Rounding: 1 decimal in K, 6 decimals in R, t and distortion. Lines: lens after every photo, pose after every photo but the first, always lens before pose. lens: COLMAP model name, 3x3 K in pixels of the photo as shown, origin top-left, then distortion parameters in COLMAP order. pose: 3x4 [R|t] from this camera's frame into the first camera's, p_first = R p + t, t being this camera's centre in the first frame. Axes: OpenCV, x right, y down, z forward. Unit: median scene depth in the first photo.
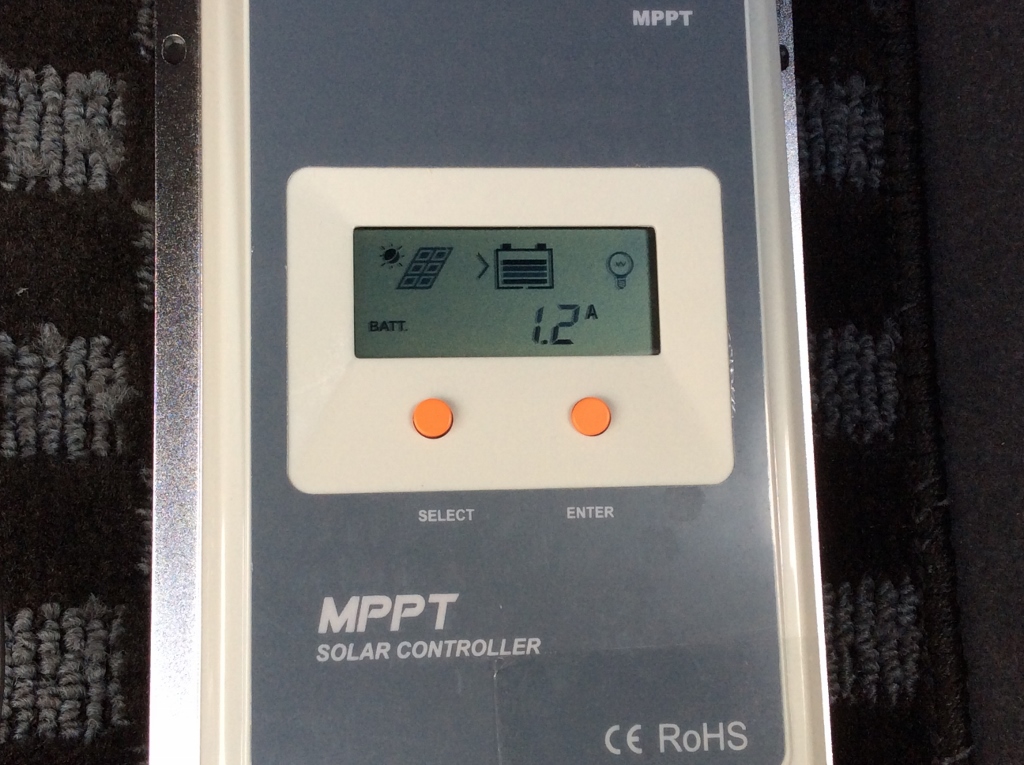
lens RADIAL K [[1416.1, 0, 512.0], [0, 1416.1, 382.5], [0, 0, 1]] dist [0.239908, -0.725513]
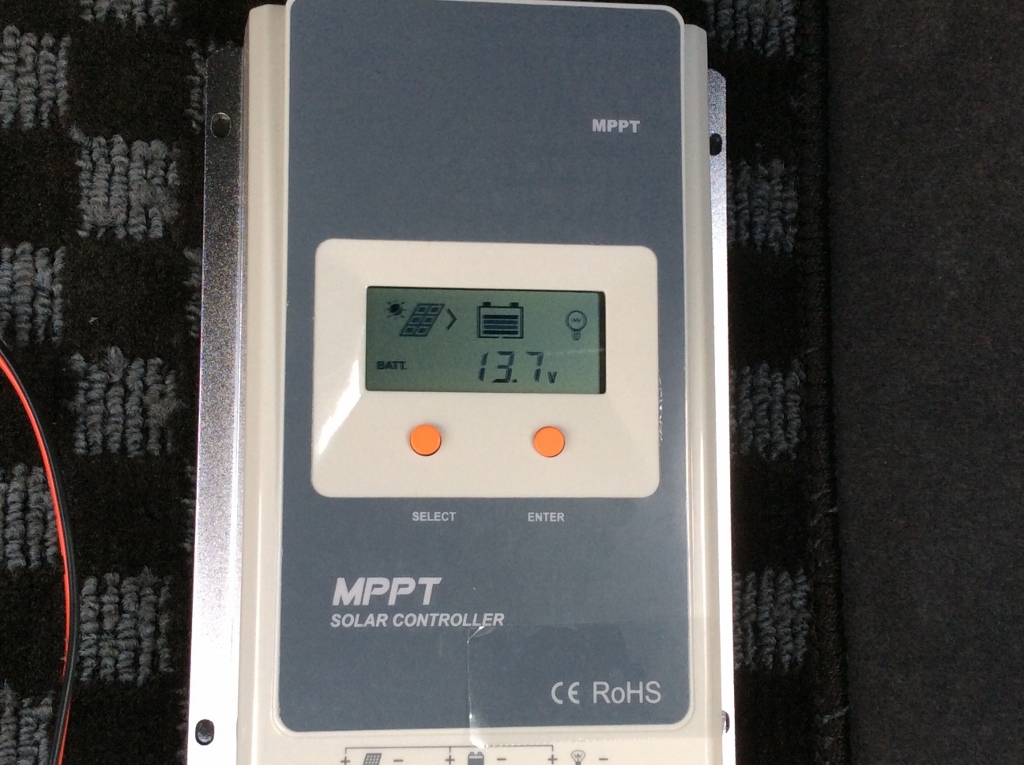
lens RADIAL K [[1416.1, 0, 512.0], [0, 1416.1, 382.5], [0, 0, 1]] dist [0.239908, -0.725513]
pose [[0.999405, 0.029893, 0.017196, -0.001239], [-0.030375, 0.999132, 0.028497, -0.056348], [-0.016329, -0.029002, 0.999446, -0.238794]]
